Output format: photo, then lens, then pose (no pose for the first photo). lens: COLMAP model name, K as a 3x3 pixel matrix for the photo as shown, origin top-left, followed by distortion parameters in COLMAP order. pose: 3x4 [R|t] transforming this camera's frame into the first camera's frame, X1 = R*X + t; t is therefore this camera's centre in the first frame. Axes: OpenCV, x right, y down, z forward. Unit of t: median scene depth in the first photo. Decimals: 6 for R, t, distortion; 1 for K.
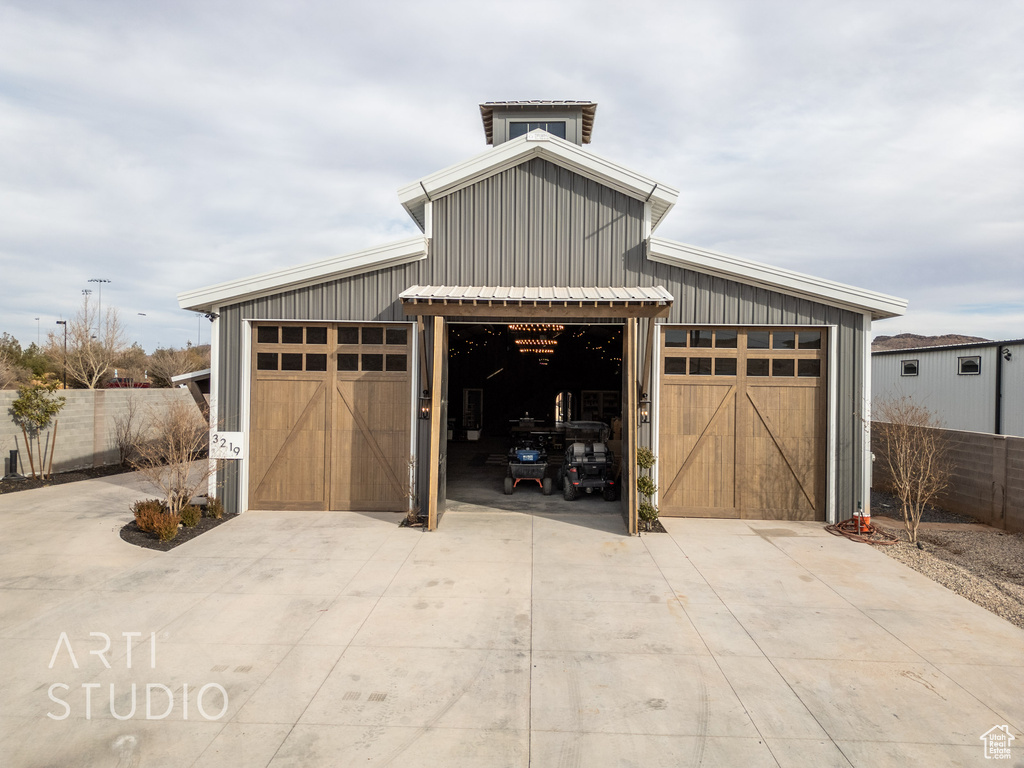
lens RADIAL K [[736.6, 0, 512.0], [0, 736.6, 384.0], [0, 0, 1]] dist [0.065135, -0.069032]
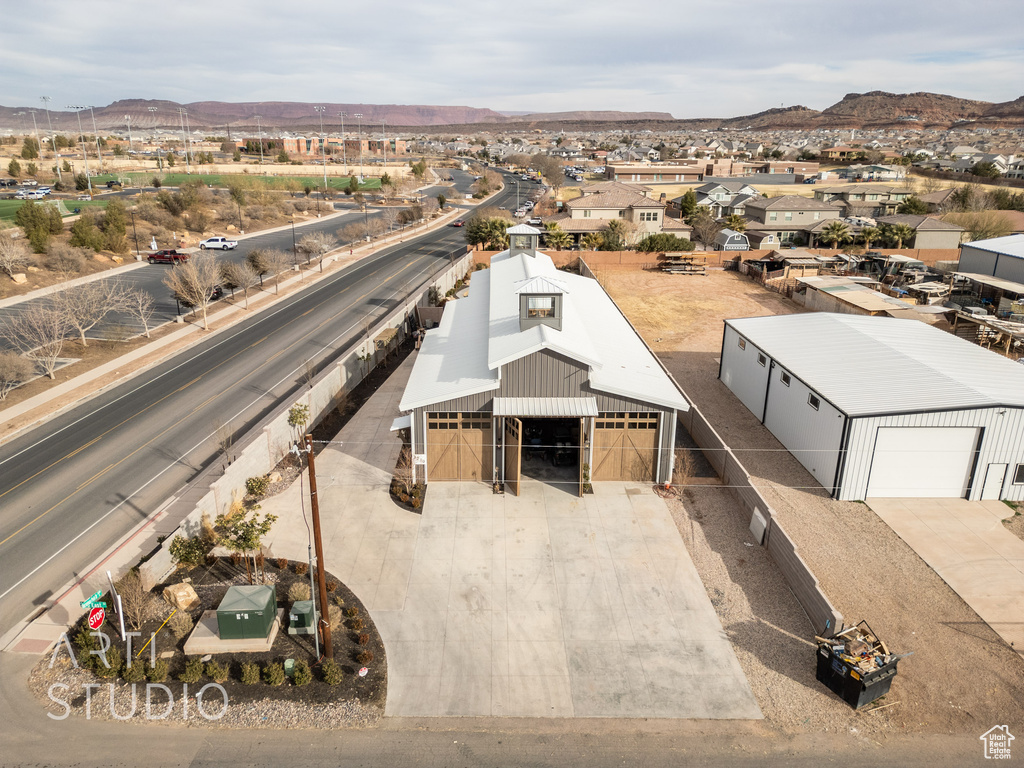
lens RADIAL K [[736.6, 0, 512.0], [0, 736.6, 384.0], [0, 0, 1]] dist [0.065135, -0.069032]
pose [[0.998453, -0.023994, 0.050160, -0.195156], [0.007308, 0.950905, 0.309396, -0.929351], [-0.055121, -0.308551, 0.949610, -1.295644]]
